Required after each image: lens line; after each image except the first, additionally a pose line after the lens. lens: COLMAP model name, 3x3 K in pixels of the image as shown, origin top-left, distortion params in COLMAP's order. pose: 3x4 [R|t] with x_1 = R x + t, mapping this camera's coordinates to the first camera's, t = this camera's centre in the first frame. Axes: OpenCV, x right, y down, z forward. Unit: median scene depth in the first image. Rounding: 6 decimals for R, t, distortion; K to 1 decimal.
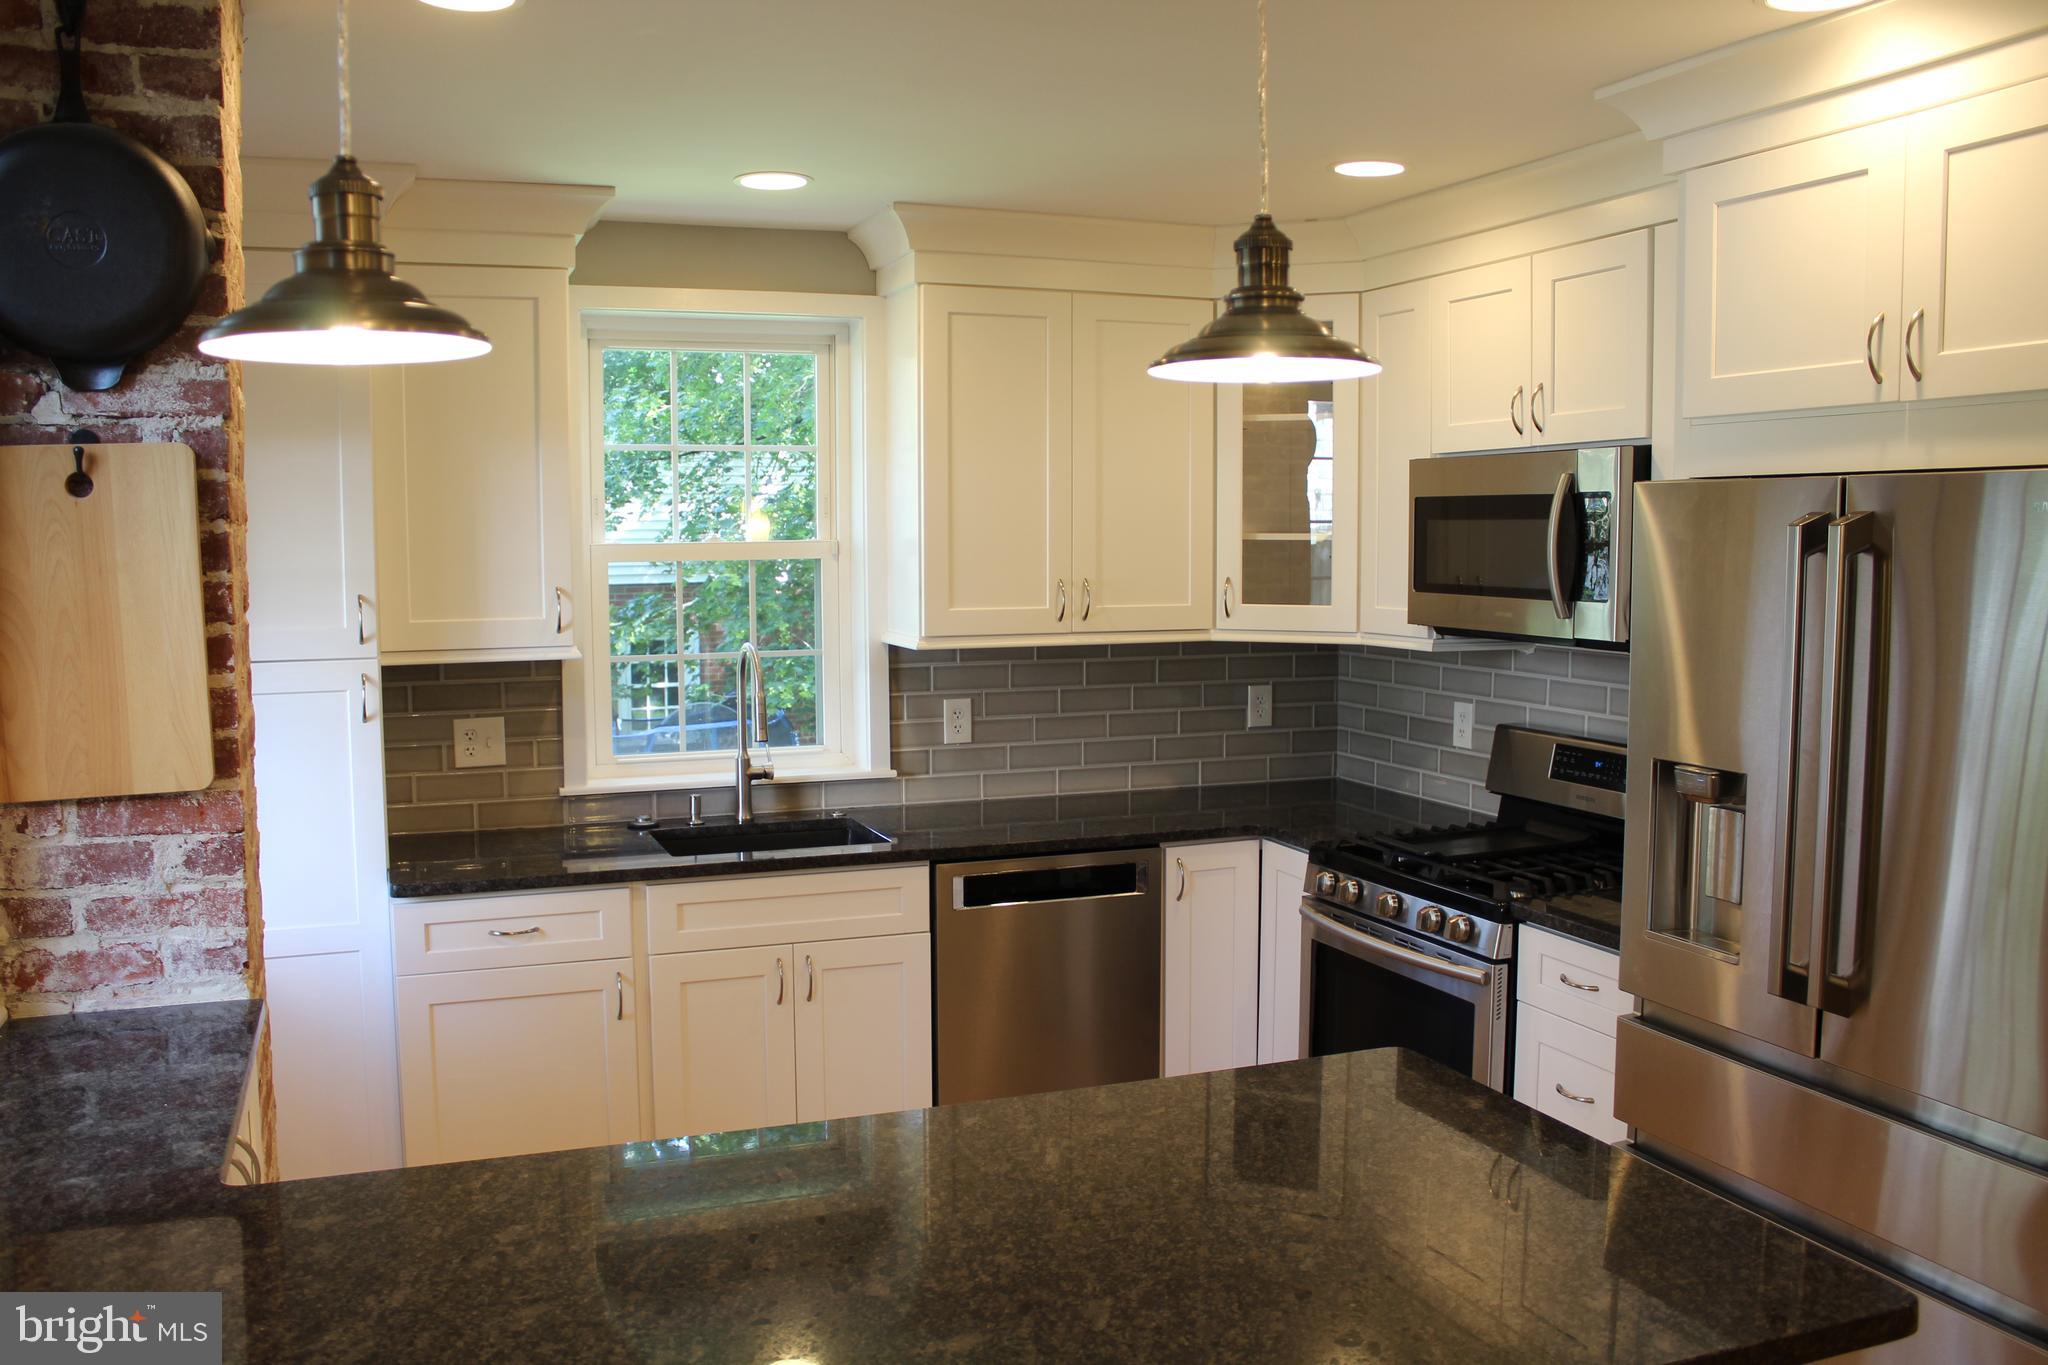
lens RADIAL K [[1695.9, 0, 1013.1], [0, 1695.9, 687.2], [0, 0, 1]] dist [-0.163164, 0.139997]
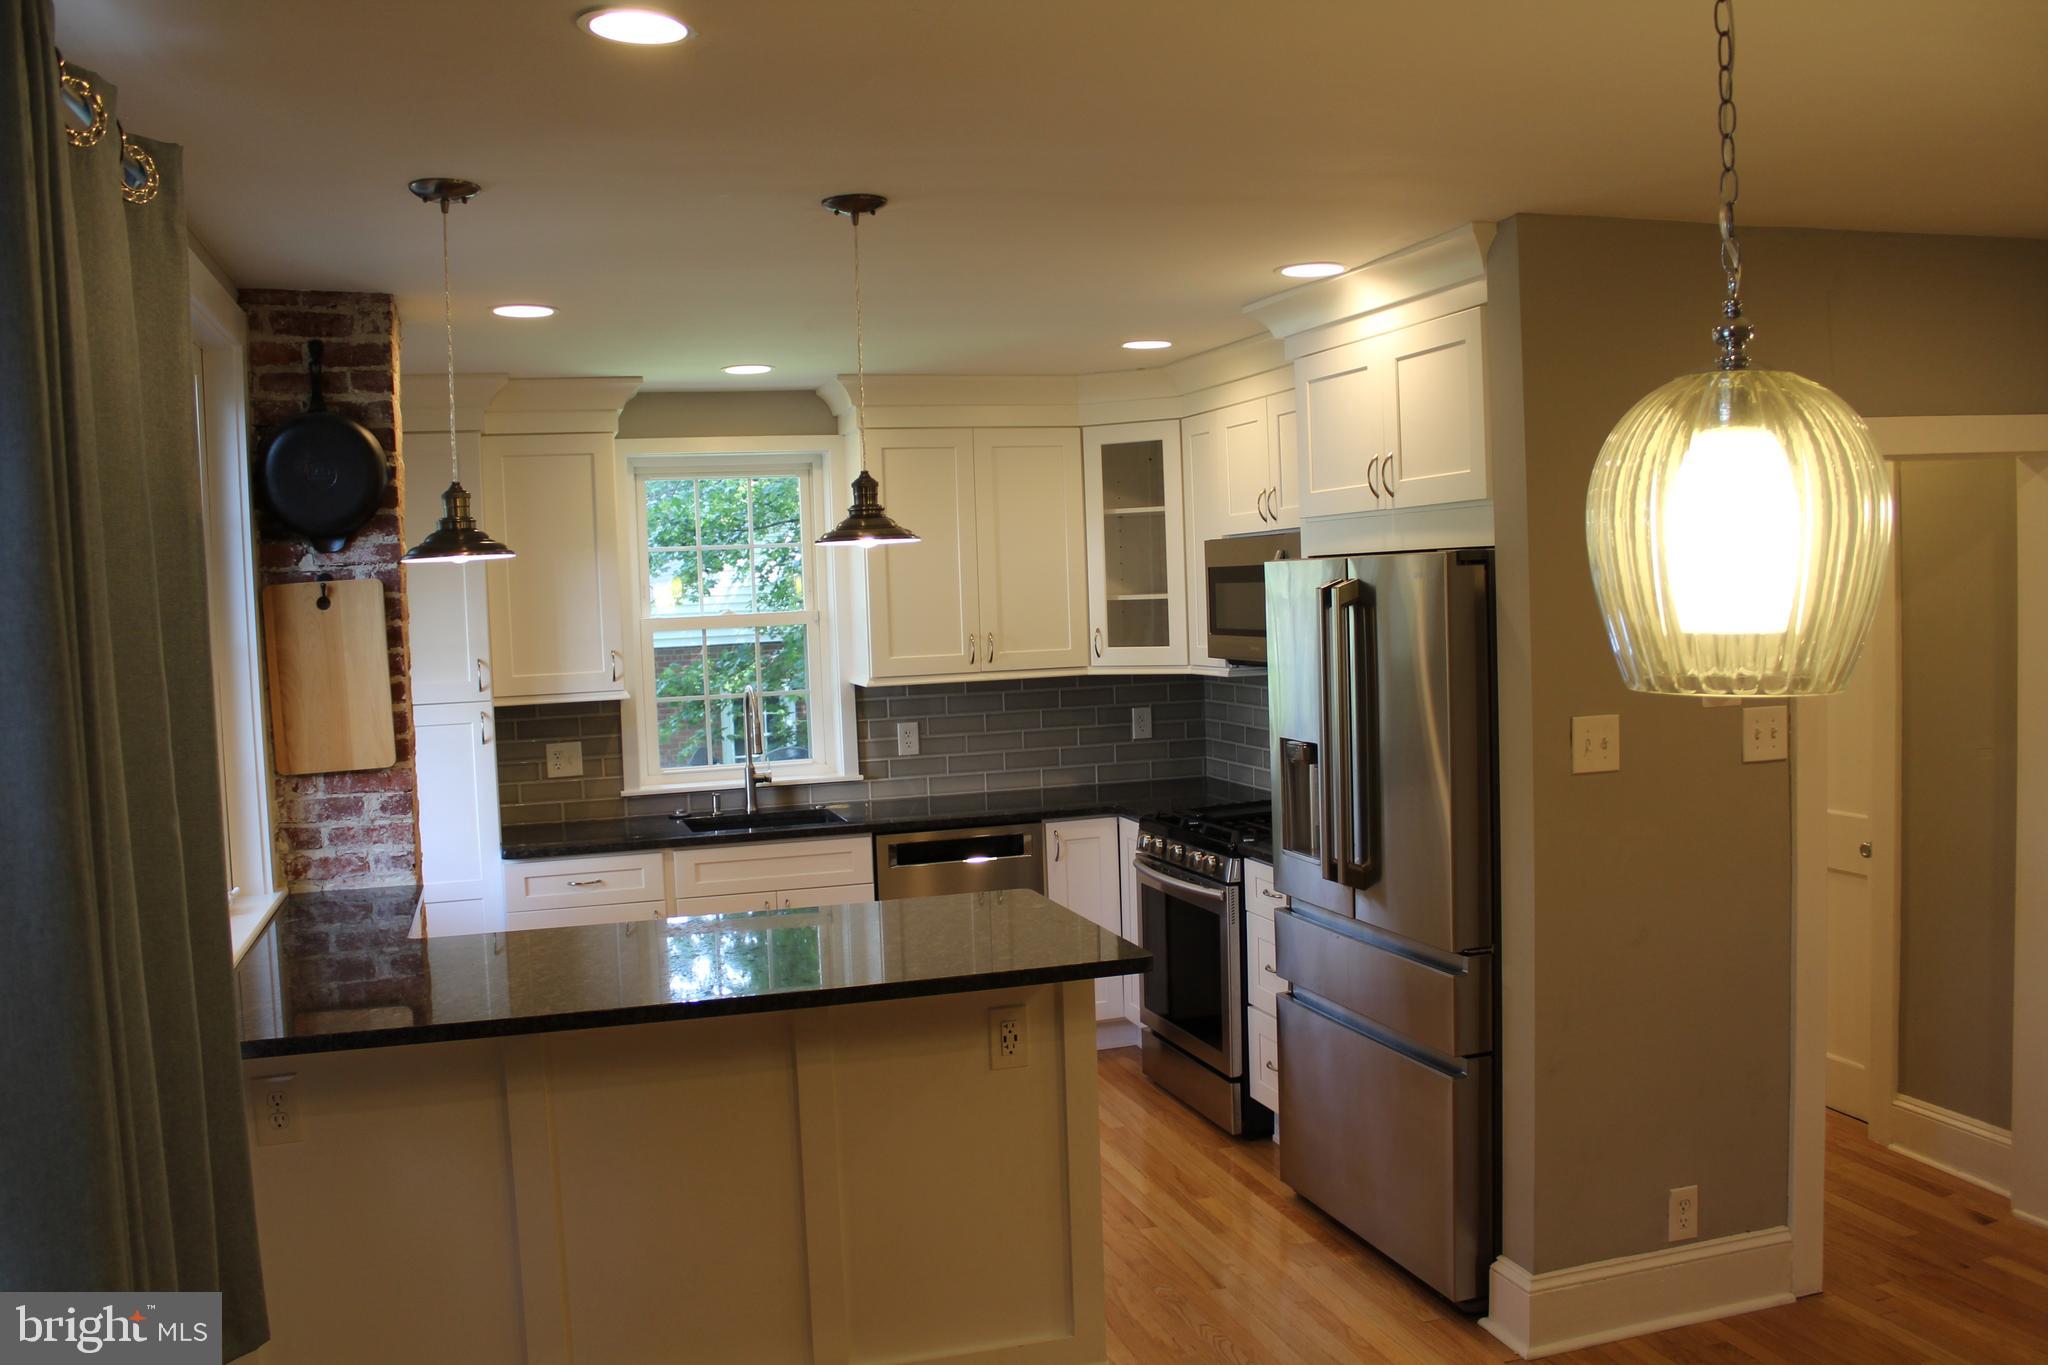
lens RADIAL K [[1695.9, 0, 1010.9], [0, 1695.9, 683.9], [0, 0, 1]] dist [-0.163164, 0.139997]
pose [[0.996774, -0.028746, -0.074942, 0.218356], [0.026398, 0.999135, -0.032126, 0.030962], [0.075800, 0.030044, 0.996670, -0.515115]]
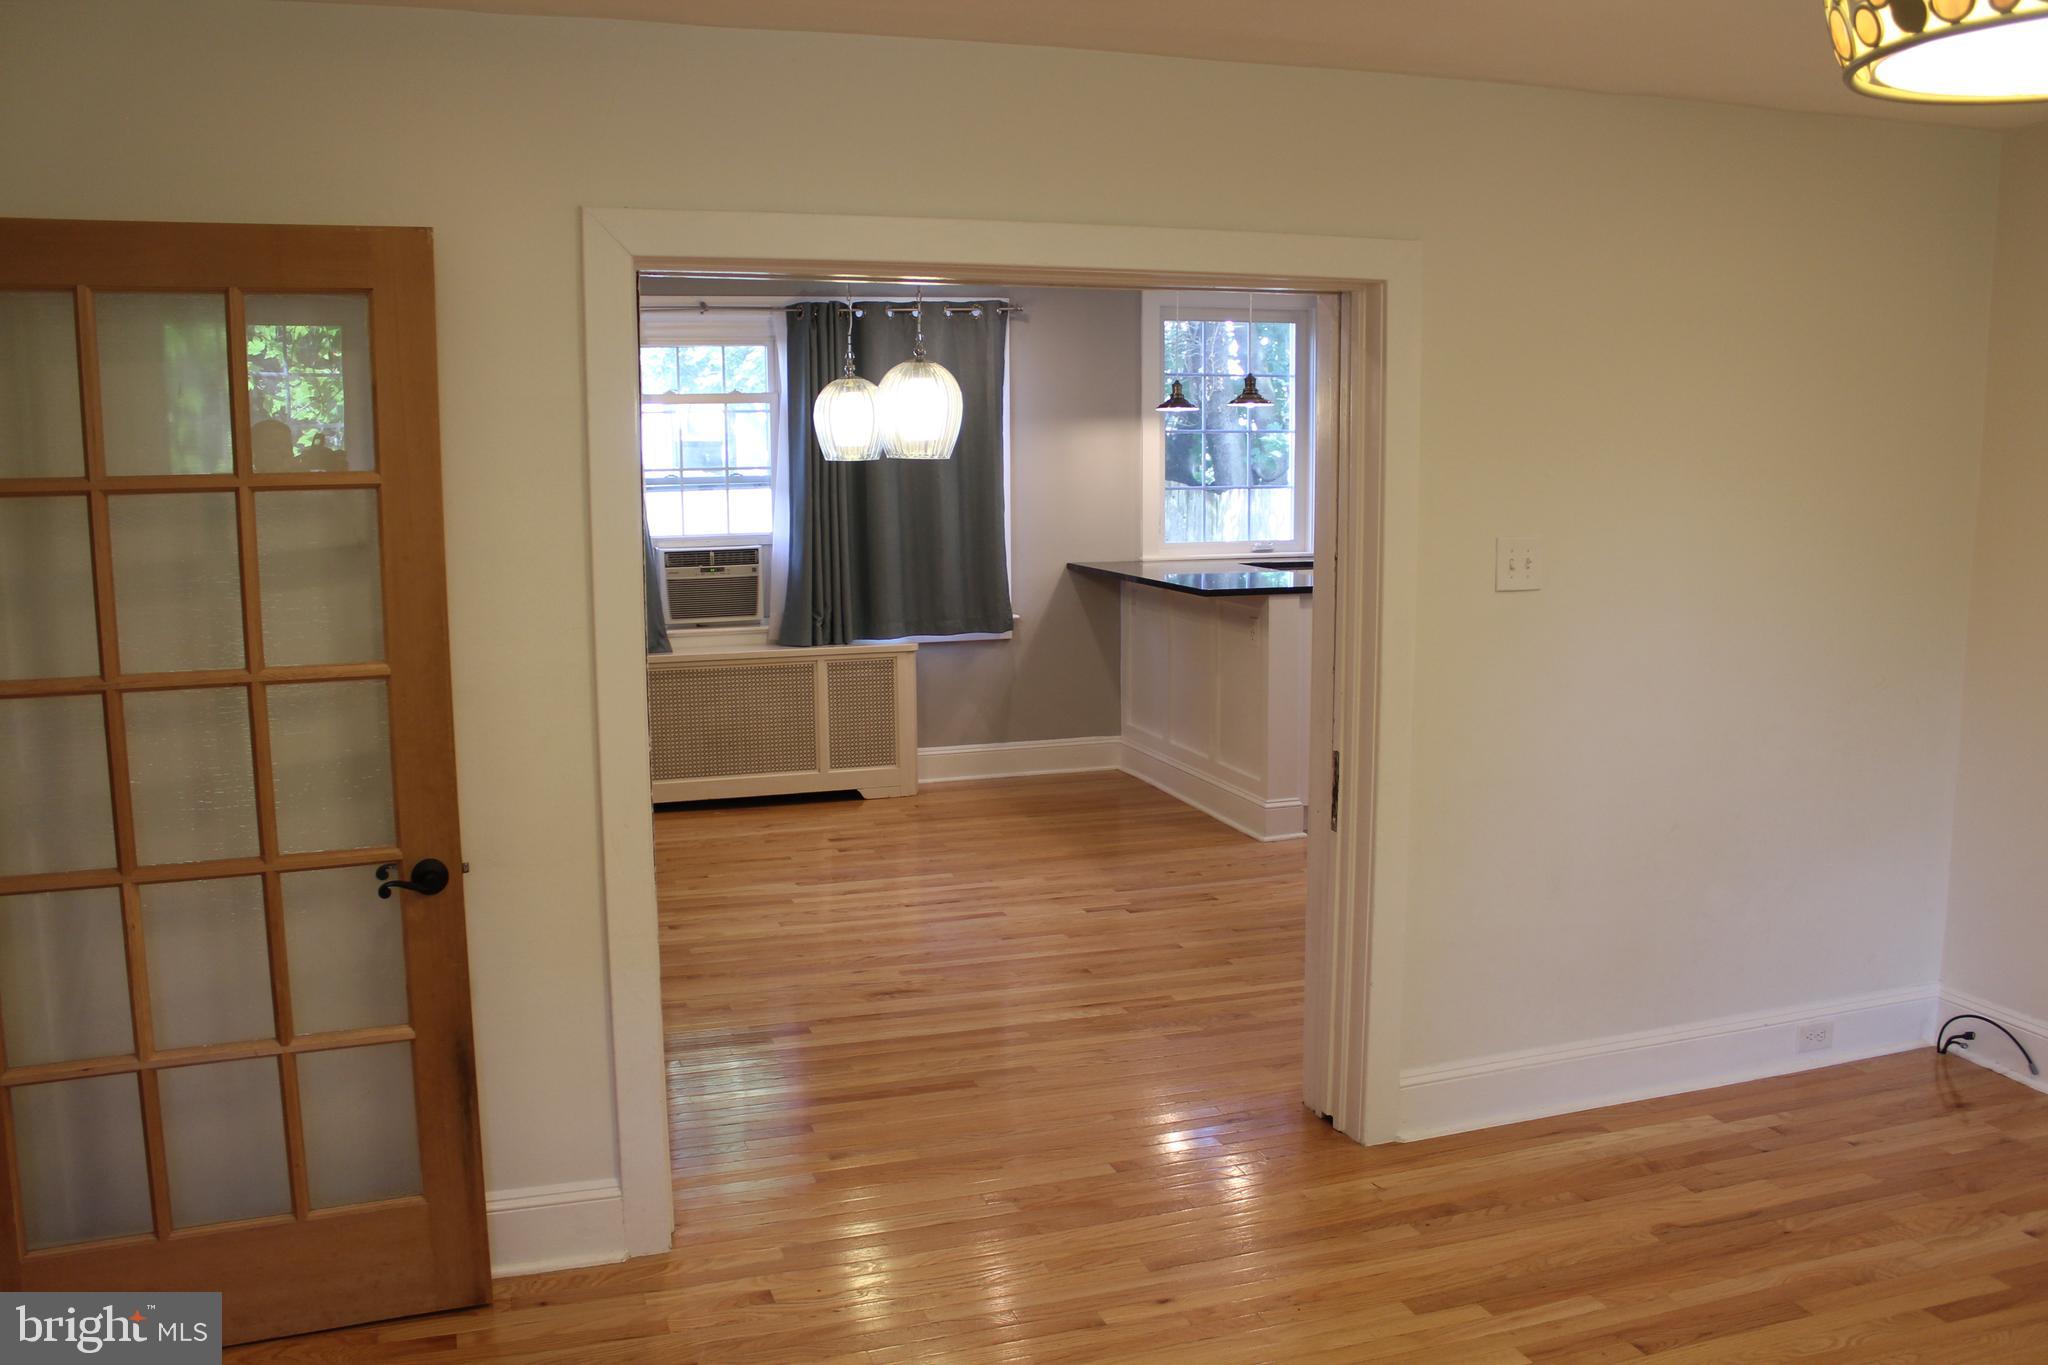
lens RADIAL K [[1695.9, 0, 999.0], [0, 1695.9, 681.1], [0, 0, 1]] dist [-0.163164, 0.139997]
pose [[-0.058794, 0.142999, -0.987975, 2.306530], [-0.082409, 0.985614, 0.147561, -0.024858], [0.994863, 0.090093, -0.046164, 0.251335]]
